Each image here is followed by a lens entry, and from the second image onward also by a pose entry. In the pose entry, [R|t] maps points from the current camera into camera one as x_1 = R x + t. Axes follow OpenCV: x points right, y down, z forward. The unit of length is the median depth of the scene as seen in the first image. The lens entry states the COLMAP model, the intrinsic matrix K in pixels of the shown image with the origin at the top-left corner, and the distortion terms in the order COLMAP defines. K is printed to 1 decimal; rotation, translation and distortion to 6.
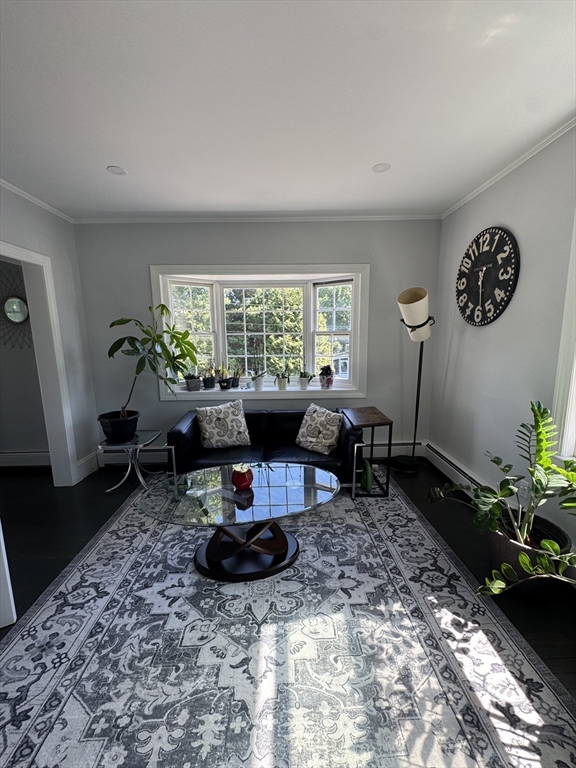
lens RADIAL K [[307.3, 0, 290.2], [0, 307.3, 384.2], [0, 0, 1]] dist [-0.006384, 0.001514]
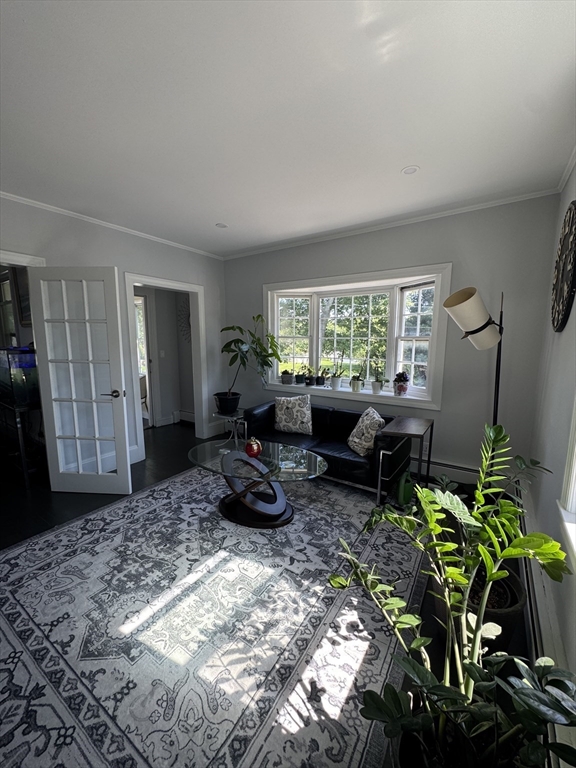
lens RADIAL K [[307.3, 0, 289.5], [0, 307.3, 384.3], [0, 0, 1]] dist [-0.006384, 0.001514]
pose [[0.816012, 0.099231, -0.569454, 0.606170], [-0.106102, 0.994129, 0.021193, -0.007613], [0.568214, 0.043127, 0.821750, 0.008309]]
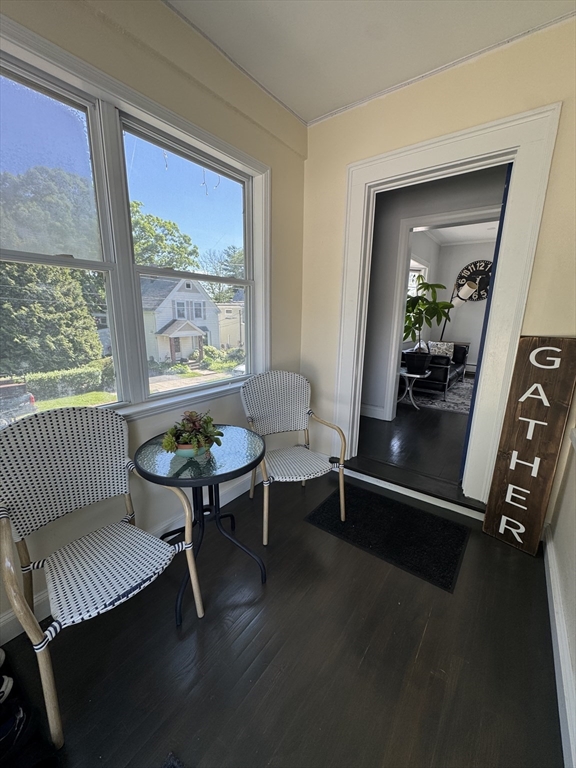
lens RADIAL K [[307.3, 0, 289.9], [0, 307.3, 385.4], [0, 0, 1]] dist [-0.006384, 0.001514]
pose [[0.613893, -0.158621, 0.773288, -2.606087], [0.099605, 0.987339, 0.123454, 0.027141], [-0.783080, 0.001236, 0.621920, 0.753342]]
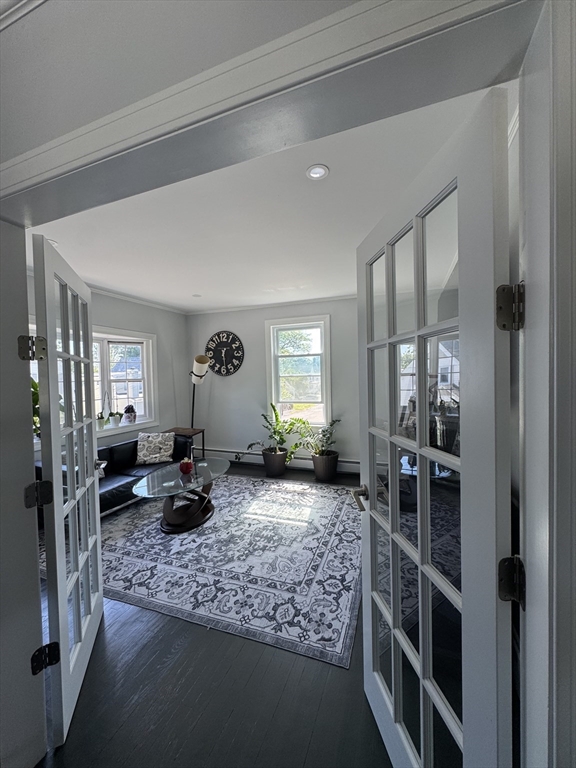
lens RADIAL K [[307.3, 0, 293.0], [0, 307.3, 381.9], [0, 0, 1]] dist [-0.006384, 0.001514]
pose [[0.364486, -0.015714, 0.931076, -1.307202], [0.163927, 0.985326, -0.047543, 0.025112], [-0.916667, 0.169958, 0.361713, -0.172508]]
